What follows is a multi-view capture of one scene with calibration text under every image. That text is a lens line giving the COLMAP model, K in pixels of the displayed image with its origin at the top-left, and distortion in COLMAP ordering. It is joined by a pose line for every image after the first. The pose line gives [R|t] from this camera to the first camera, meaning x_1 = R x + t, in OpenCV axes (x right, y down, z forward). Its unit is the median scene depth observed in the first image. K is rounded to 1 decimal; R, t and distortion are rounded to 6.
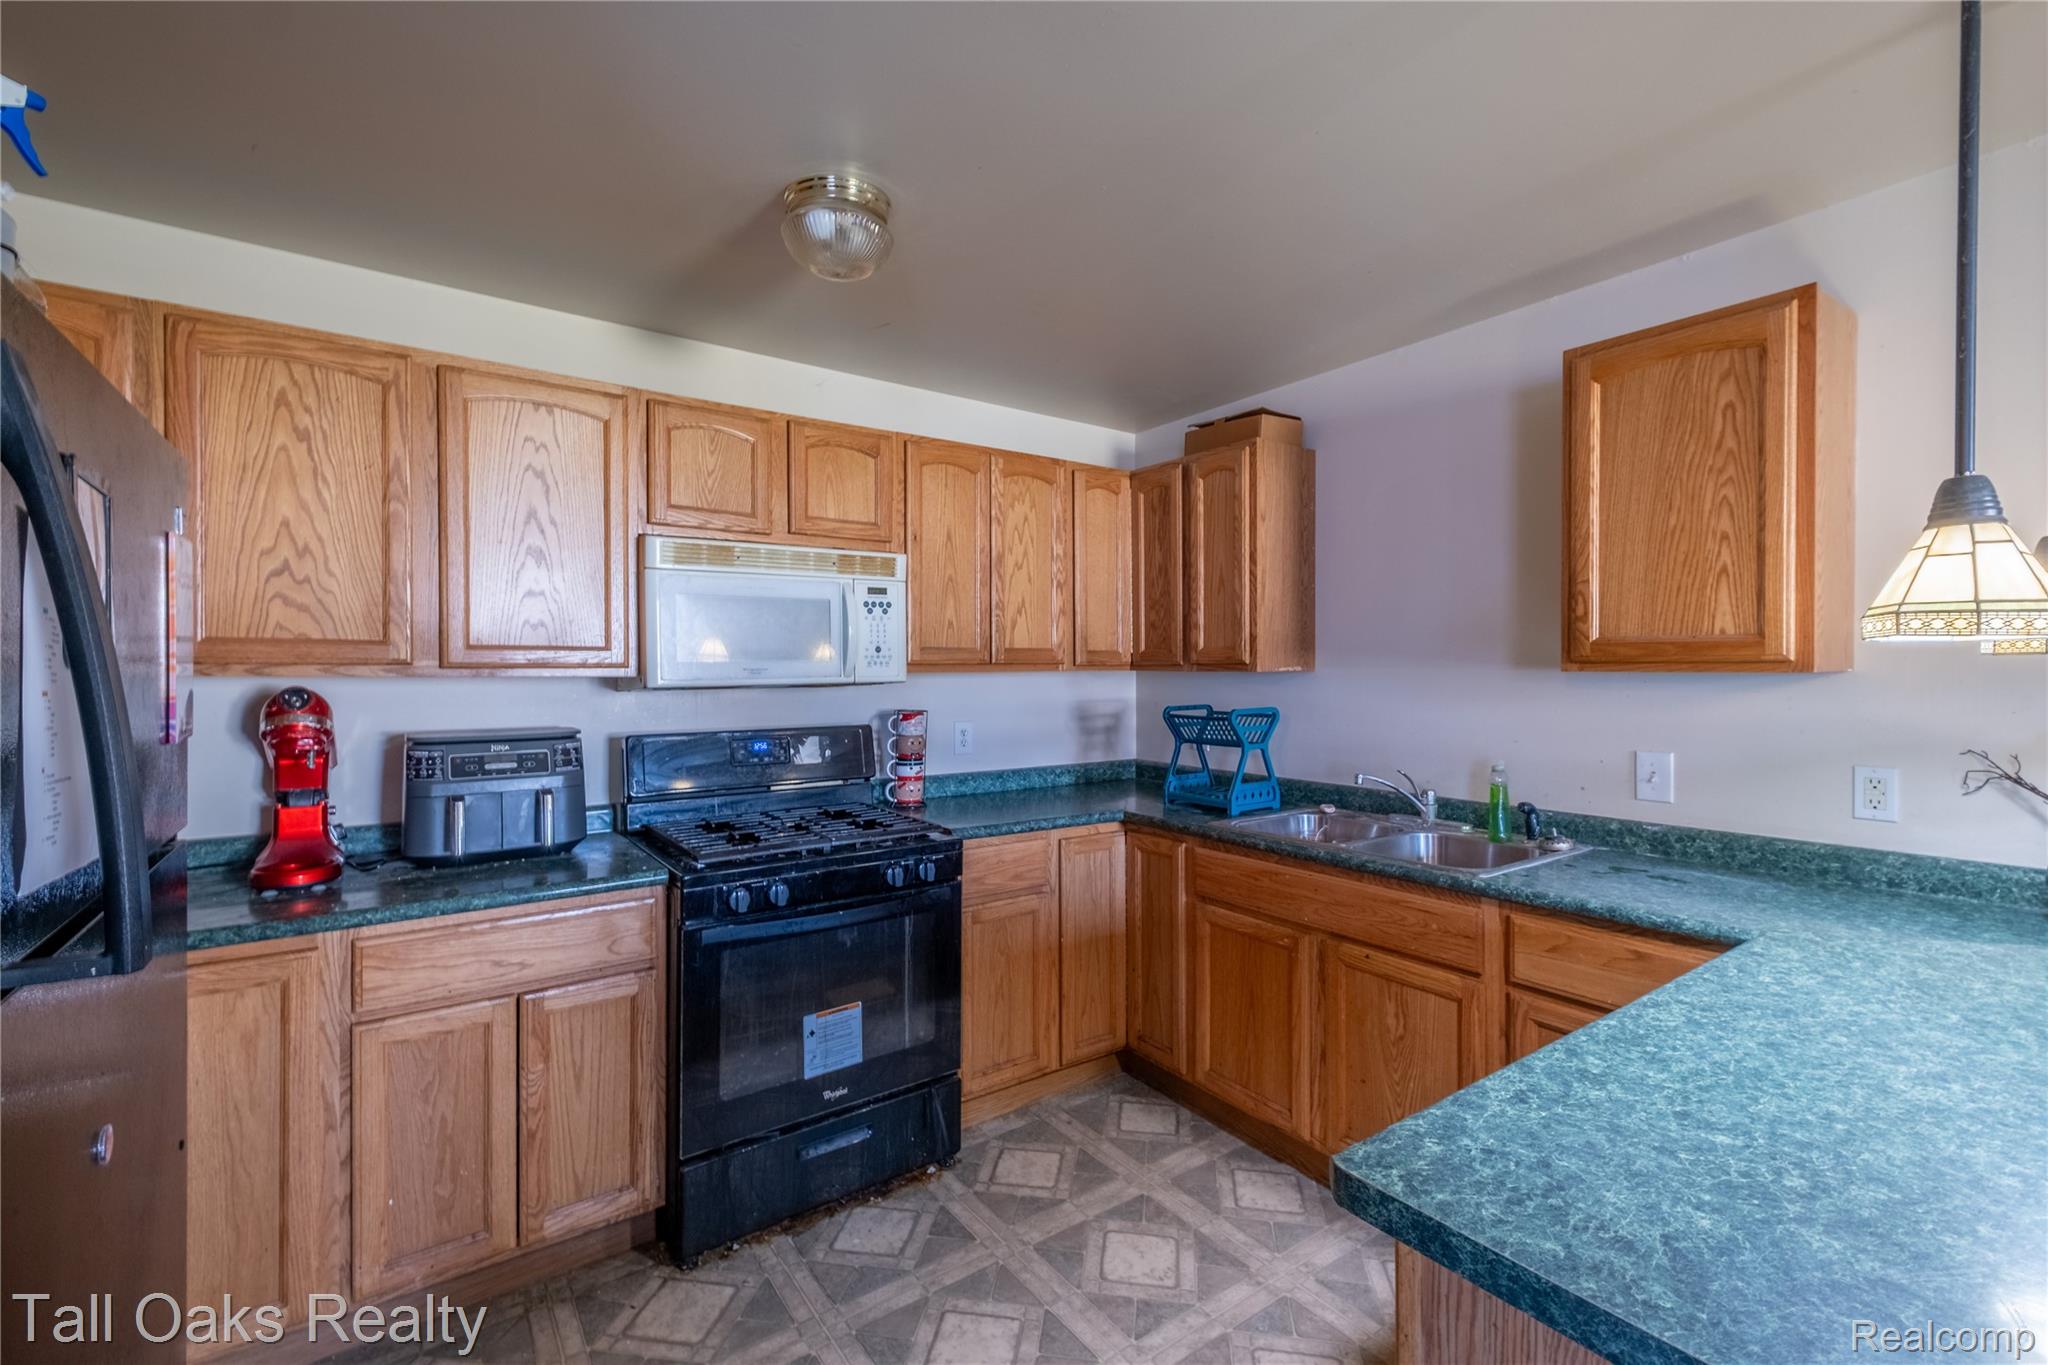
lens RADIAL K [[889.9, 0, 1017.7], [0, 889.9, 672.9], [0, 0, 1]] dist [0.017889, -0.004863]
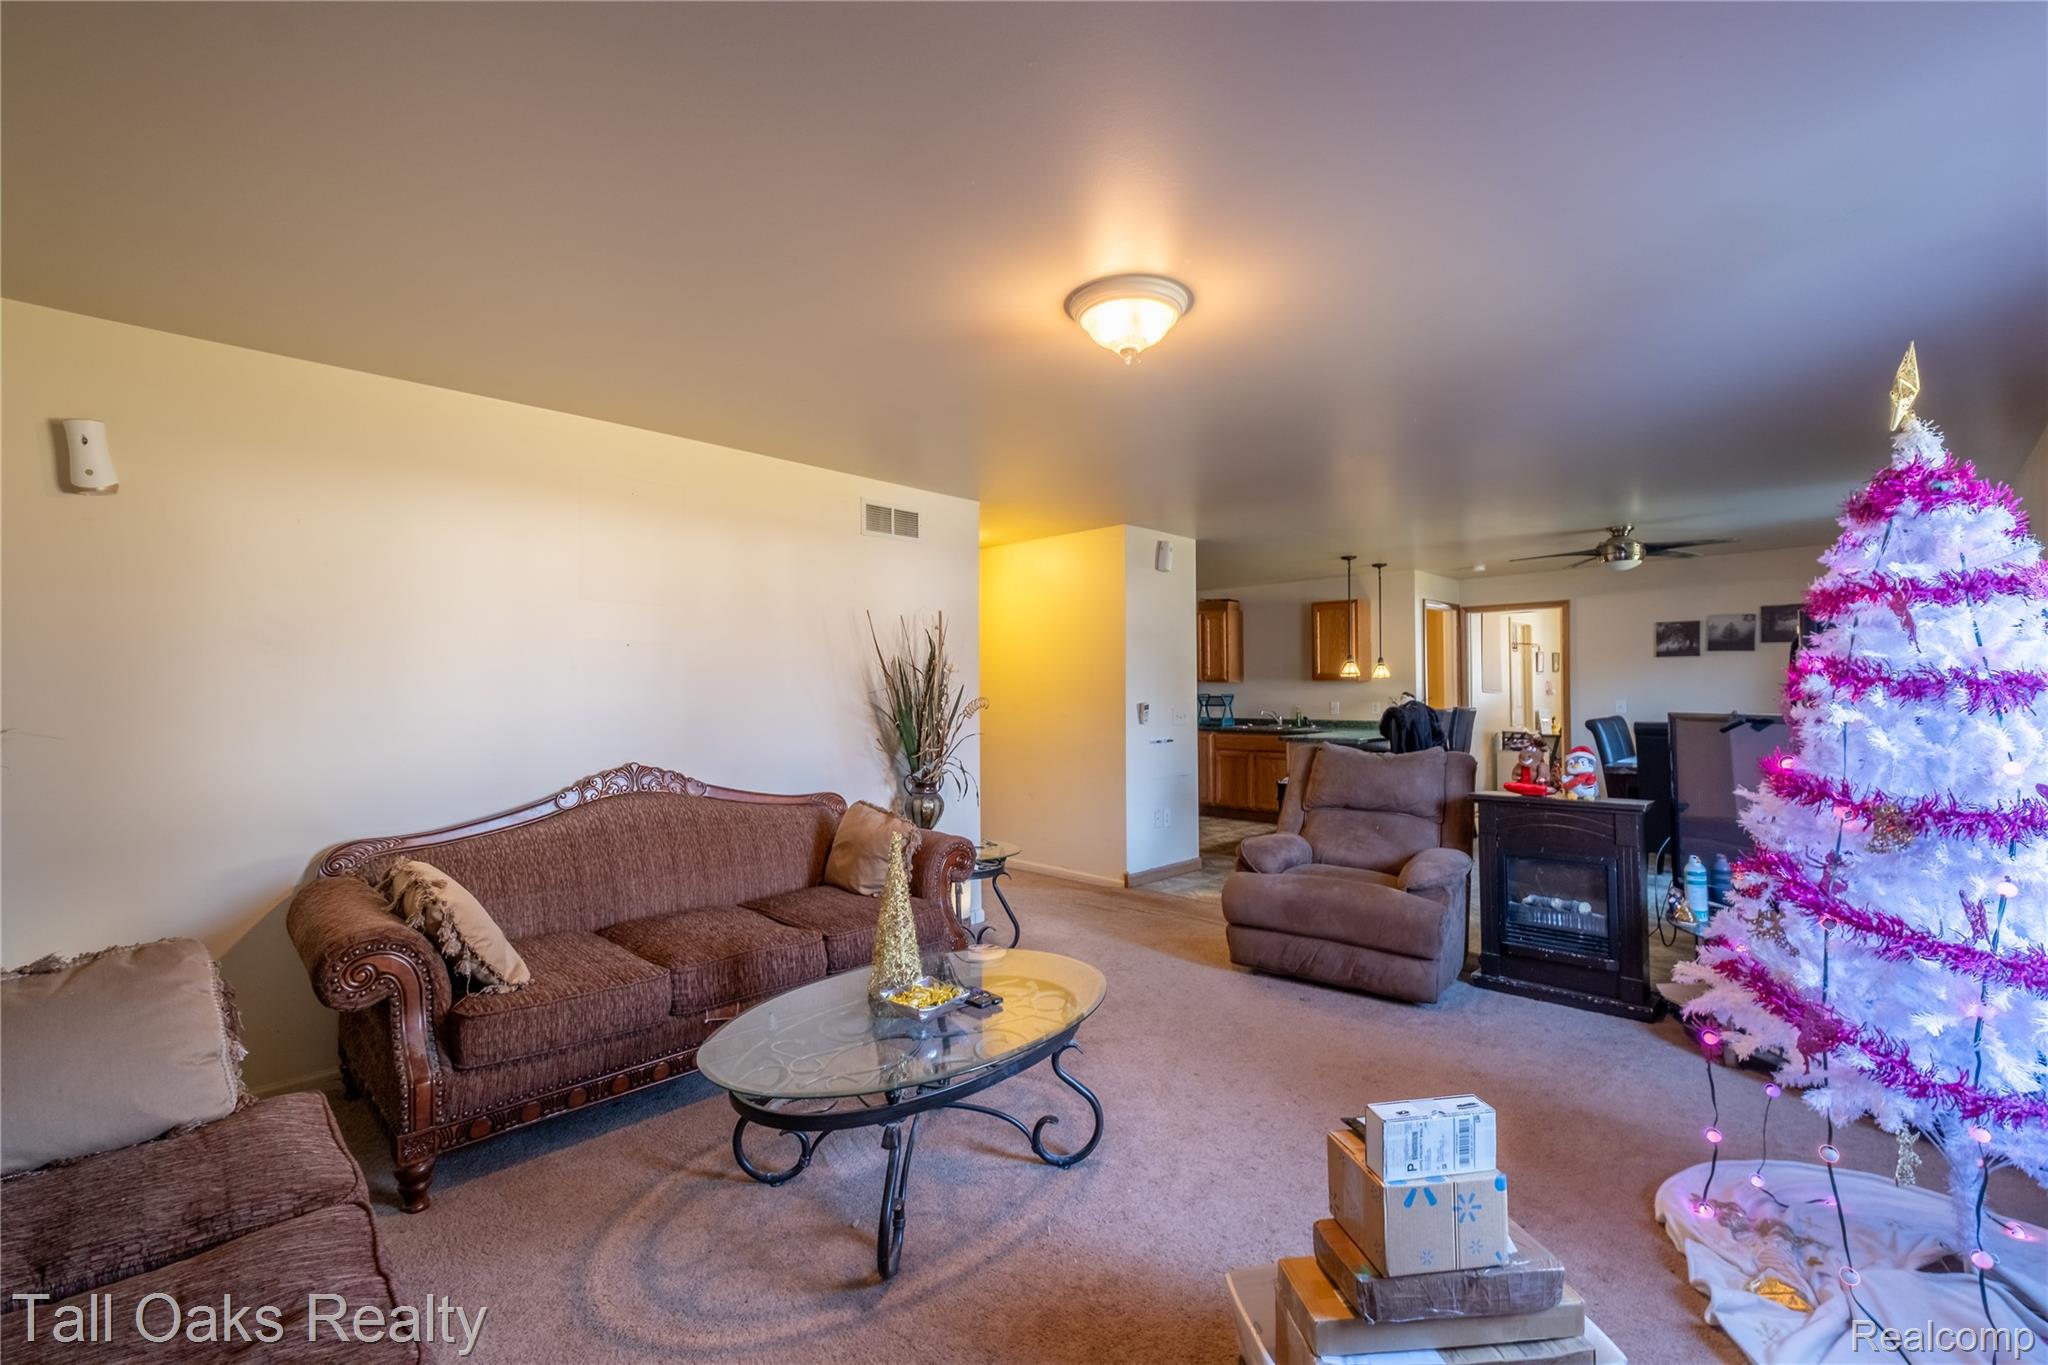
lens RADIAL K [[889.9, 0, 1033.3], [0, 889.9, 680.4], [0, 0, 1]] dist [0.017889, -0.004863]
pose [[0.980994, -0.002178, 0.194024, -1.125121], [0.004630, 0.999915, -0.012182, 0.028915], [-0.193981, 0.012848, 0.980921, -2.162774]]
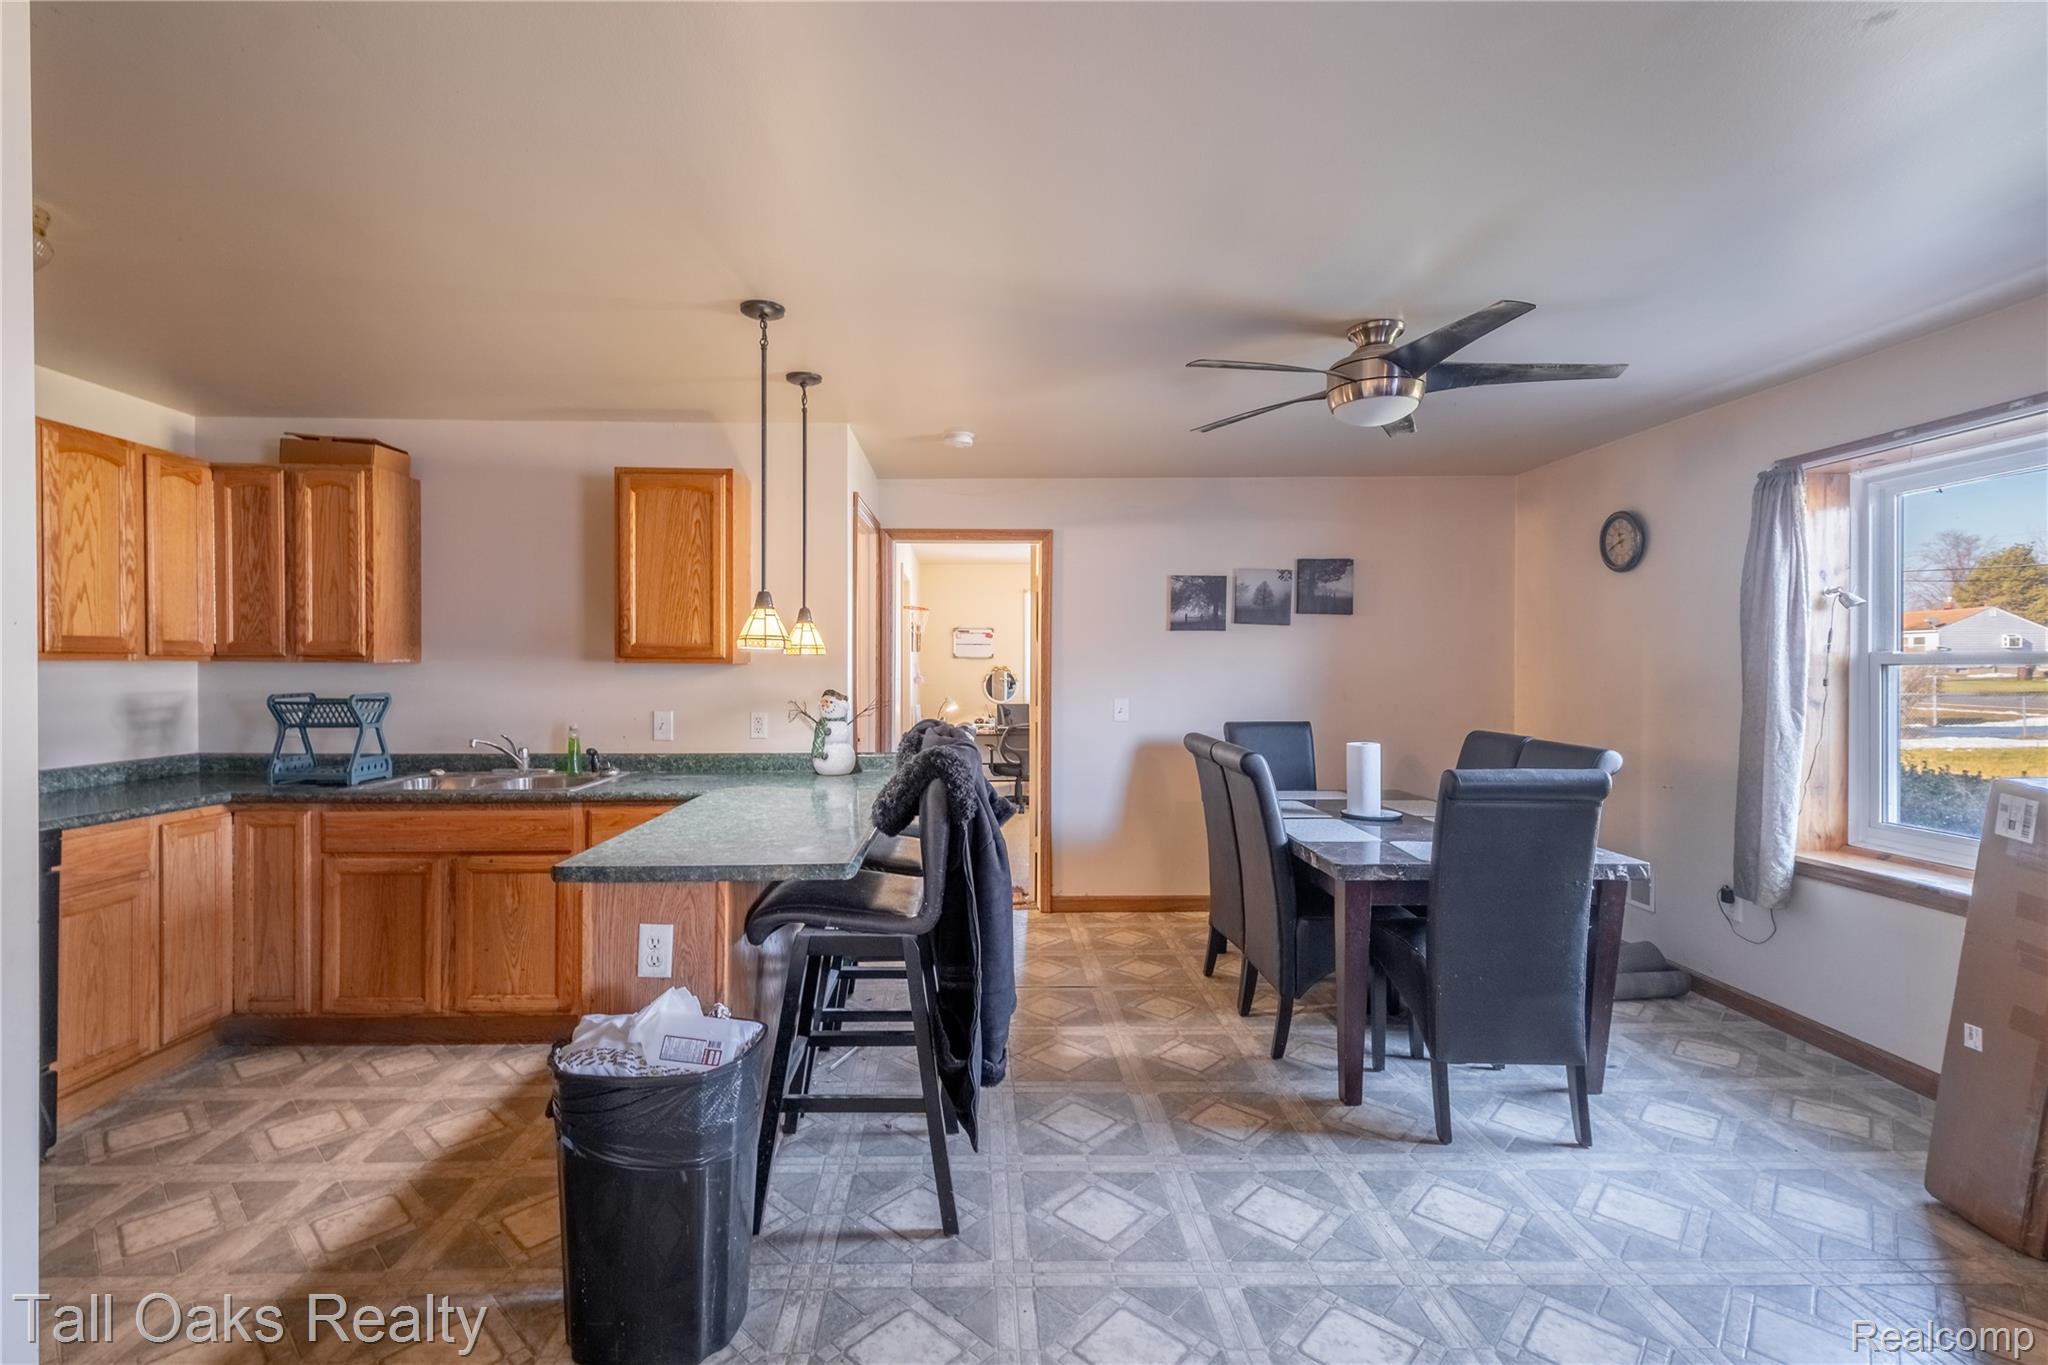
lens RADIAL K [[889.9, 0, 983.0], [0, 889.9, 672.3], [0, 0, 1]] dist [0.017889, -0.004863]
pose [[0.562800, -0.001039, 0.826592, -0.283265], [-0.000411, 0.999999, 0.001537, 0.009972], [-0.826593, -0.001205, 0.562799, -0.370512]]
